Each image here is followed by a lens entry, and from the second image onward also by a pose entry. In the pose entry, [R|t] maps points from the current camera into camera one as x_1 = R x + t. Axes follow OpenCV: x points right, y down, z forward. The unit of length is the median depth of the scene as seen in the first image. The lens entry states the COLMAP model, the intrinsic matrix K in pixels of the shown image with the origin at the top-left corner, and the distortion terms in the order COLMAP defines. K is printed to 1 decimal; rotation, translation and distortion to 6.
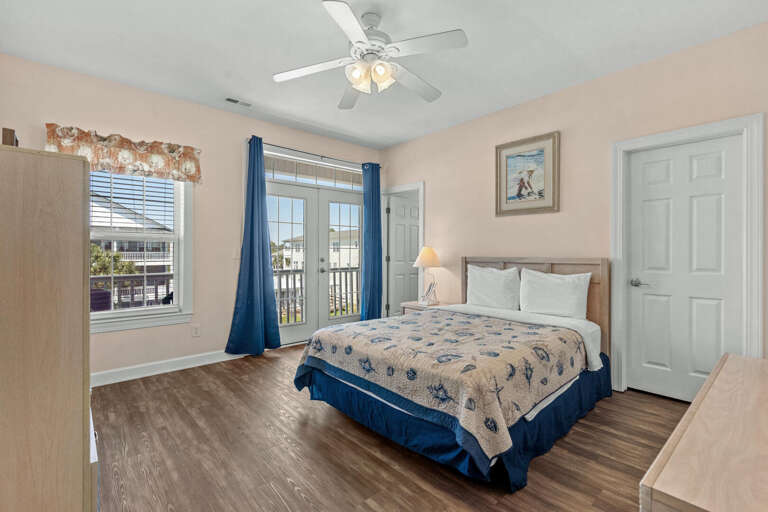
lens RADIAL K [[357.4, 0, 380.7], [0, 357.4, 253.2], [0, 0, 1]] dist [-0.000946, 0.000390]
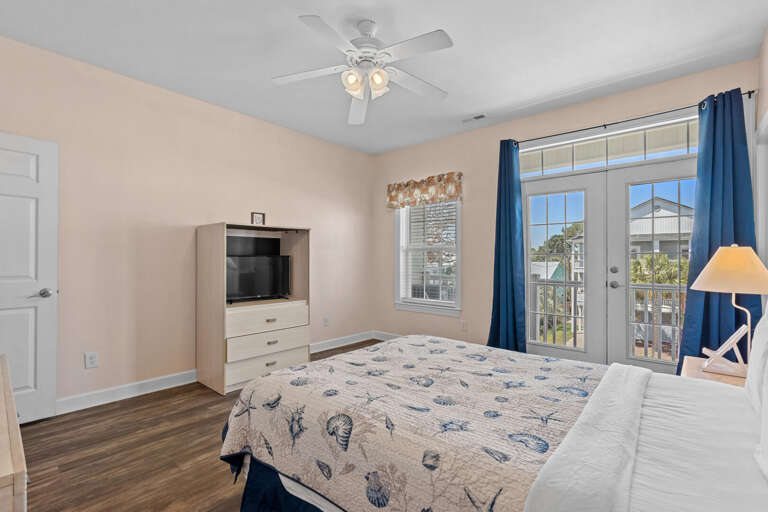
lens RADIAL K [[357.4, 0, 380.7], [0, 357.4, 253.2], [0, 0, 1]] dist [-0.000946, 0.000390]
pose [[0.116414, -0.017055, -0.993054, 0.670622], [-0.006566, 0.999817, -0.017941, 0.002546], [0.993179, 0.008609, 0.116281, 0.638170]]
